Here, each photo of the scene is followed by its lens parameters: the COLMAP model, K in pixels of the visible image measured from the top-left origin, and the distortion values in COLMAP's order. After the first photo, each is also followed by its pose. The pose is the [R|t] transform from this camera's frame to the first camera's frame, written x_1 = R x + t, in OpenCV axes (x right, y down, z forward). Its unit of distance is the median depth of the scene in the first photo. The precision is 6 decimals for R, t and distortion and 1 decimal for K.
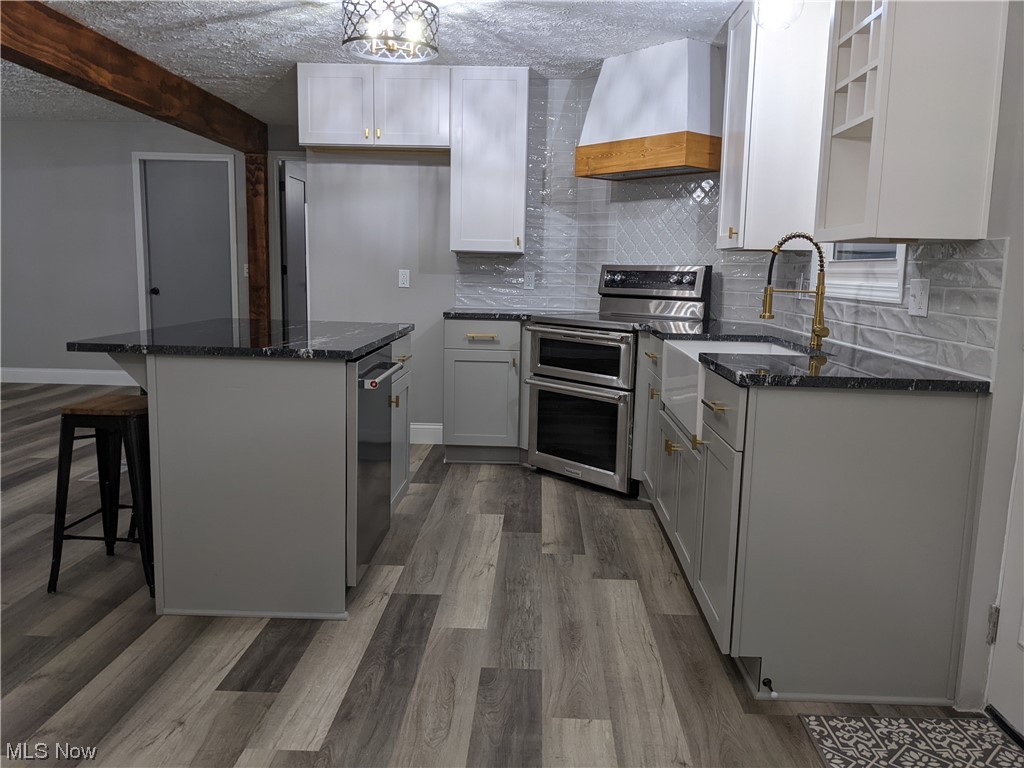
lens RADIAL K [[798.4, 0, 521.3], [0, 798.4, 387.7], [0, 0, 1]] dist [0.046770, -0.069121]
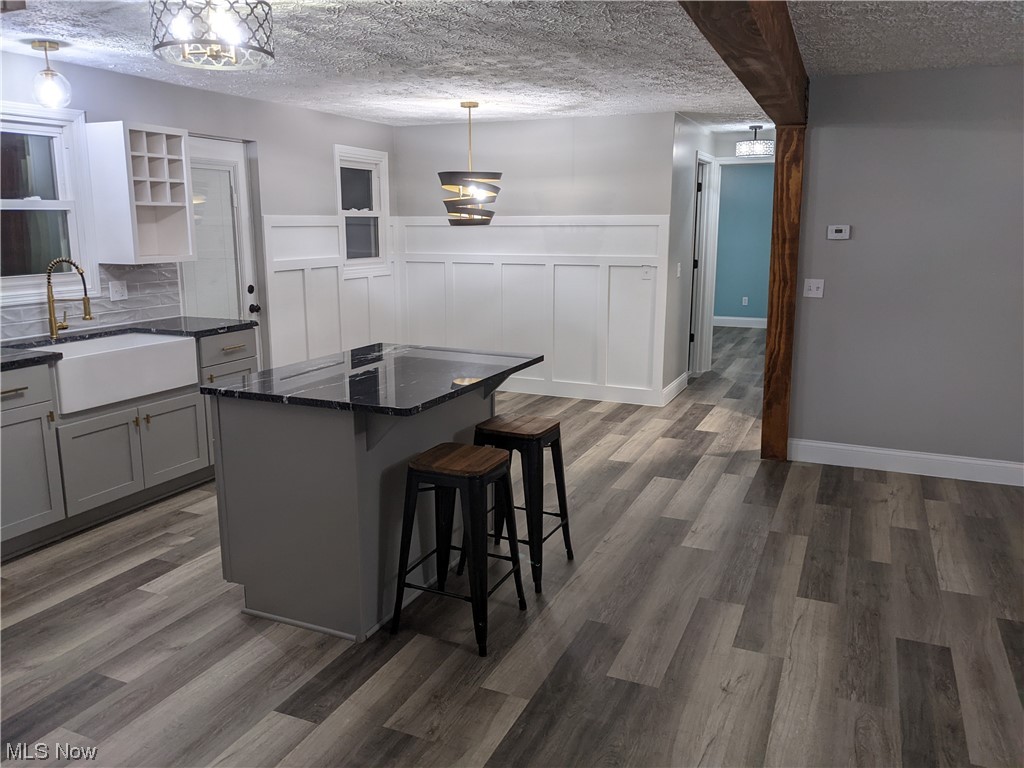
lens RADIAL K [[798.4, 0, 508.6], [0, 798.4, 379.1], [0, 0, 1]] dist [0.046770, -0.069121]
pose [[-0.927192, -0.093724, 0.362672, -0.699004], [0.034580, 0.942642, 0.332011, -0.335127], [-0.372987, 0.320379, -0.870769, 1.549981]]
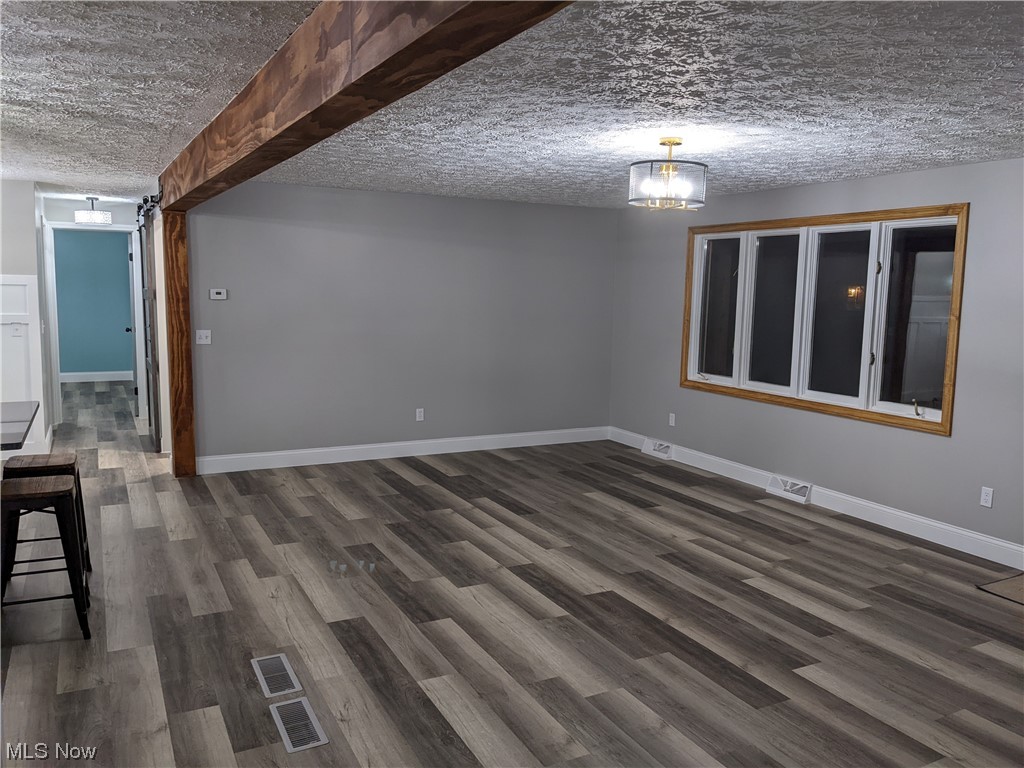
lens RADIAL K [[798.4, 0, 504.3], [0, 798.4, 373.2], [0, 0, 1]] dist [0.046770, -0.069121]
pose [[-0.875307, 0.017233, -0.483260, -0.407067], [-0.106209, 0.968111, 0.226895, -0.398758], [0.471759, 0.249930, -0.845564, 1.919666]]
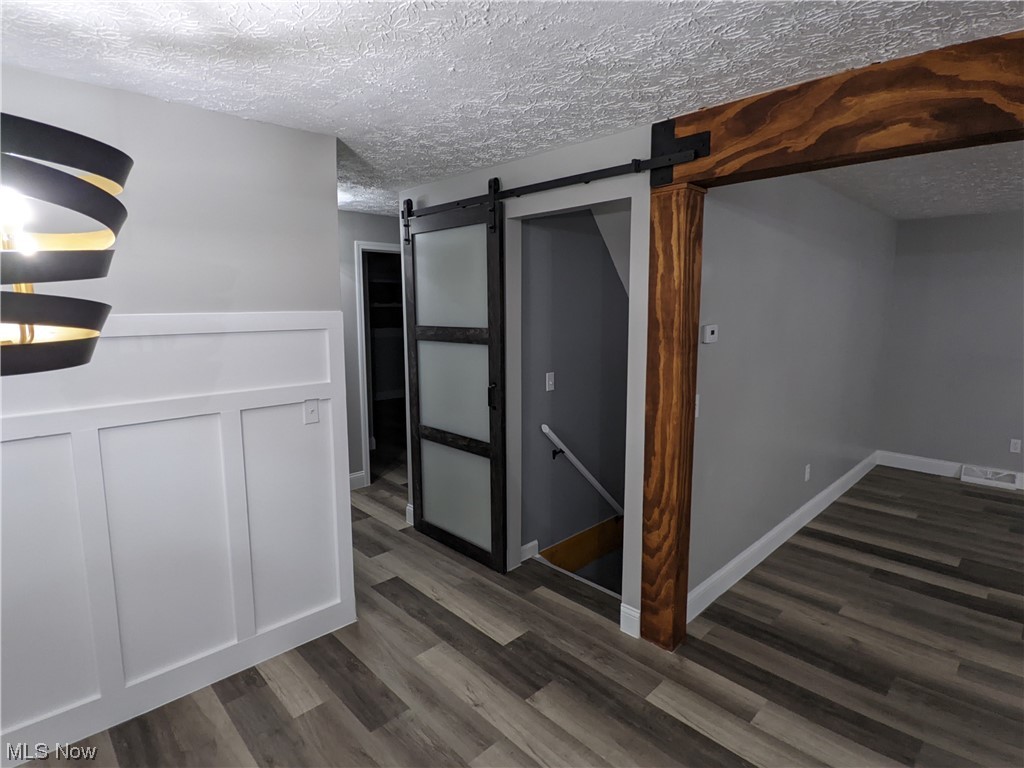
lens RADIAL K [[535.9, 0, 512.1], [0, 535.9, 374.3], [0, 0, 1]] dist [-0.027411, -0.004282]
pose [[-0.719505, 0.072960, -0.690645, -0.051300], [-0.110749, 0.969686, 0.217815, -0.180770], [0.685600, 0.233208, -0.689613, 0.461261]]
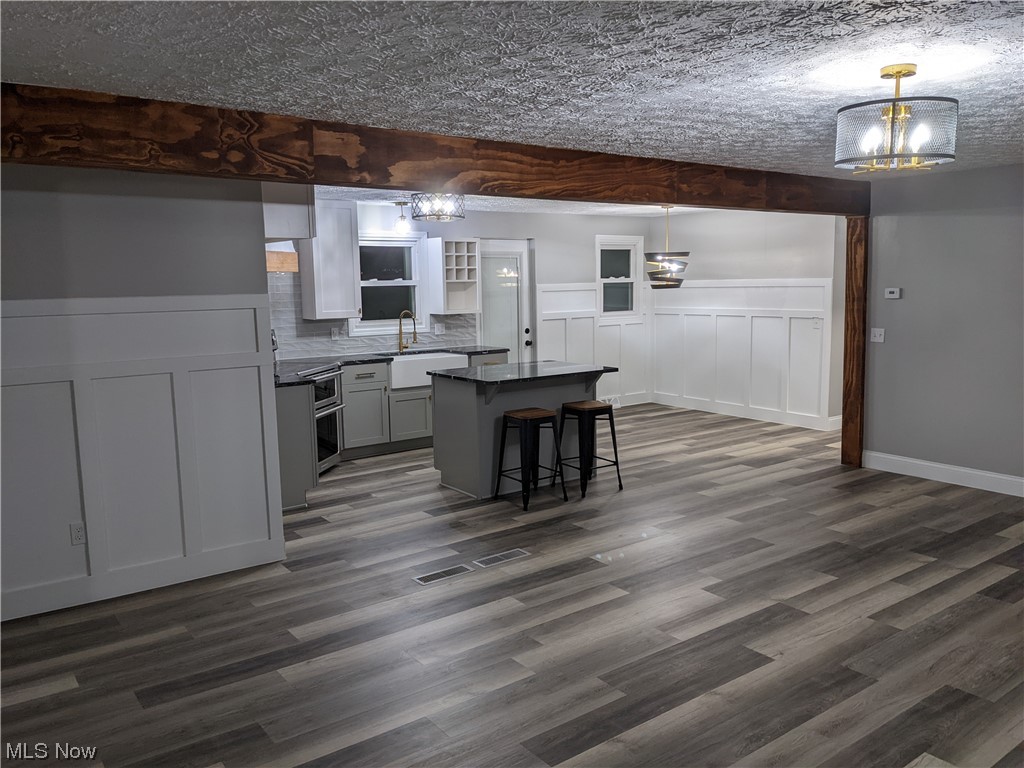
lens RADIAL K [[798.4, 0, 531.4], [0, 798.4, 379.4], [0, 0, 1]] dist [0.046770, -0.069121]
pose [[-0.631324, -0.107277, 0.768063, -1.543326], [0.116570, 0.966007, 0.230741, -0.417346], [-0.766708, 0.235206, -0.597359, 1.804993]]
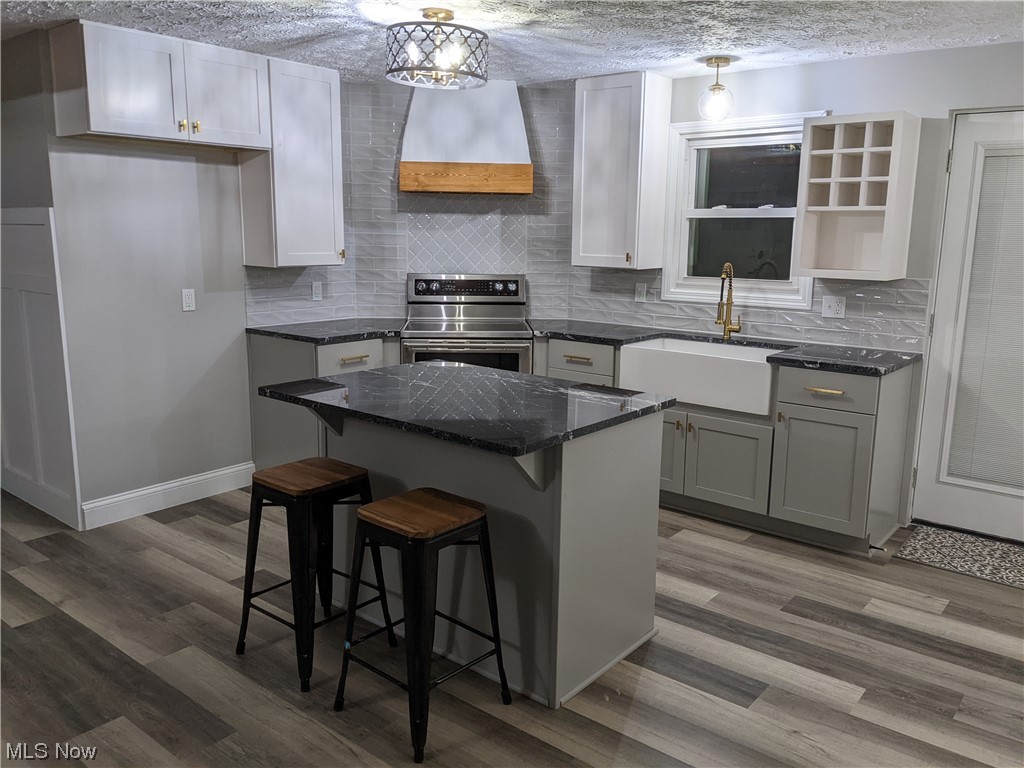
lens RADIAL K [[798.4, 0, 524.3], [0, 798.4, 376.8], [0, 0, 1]] dist [0.046770, -0.069121]
pose [[0.598057, -0.158126, 0.785699, -0.818537], [0.116709, 0.987076, 0.109818, -0.149193], [-0.792910, 0.026021, 0.608783, 0.316640]]
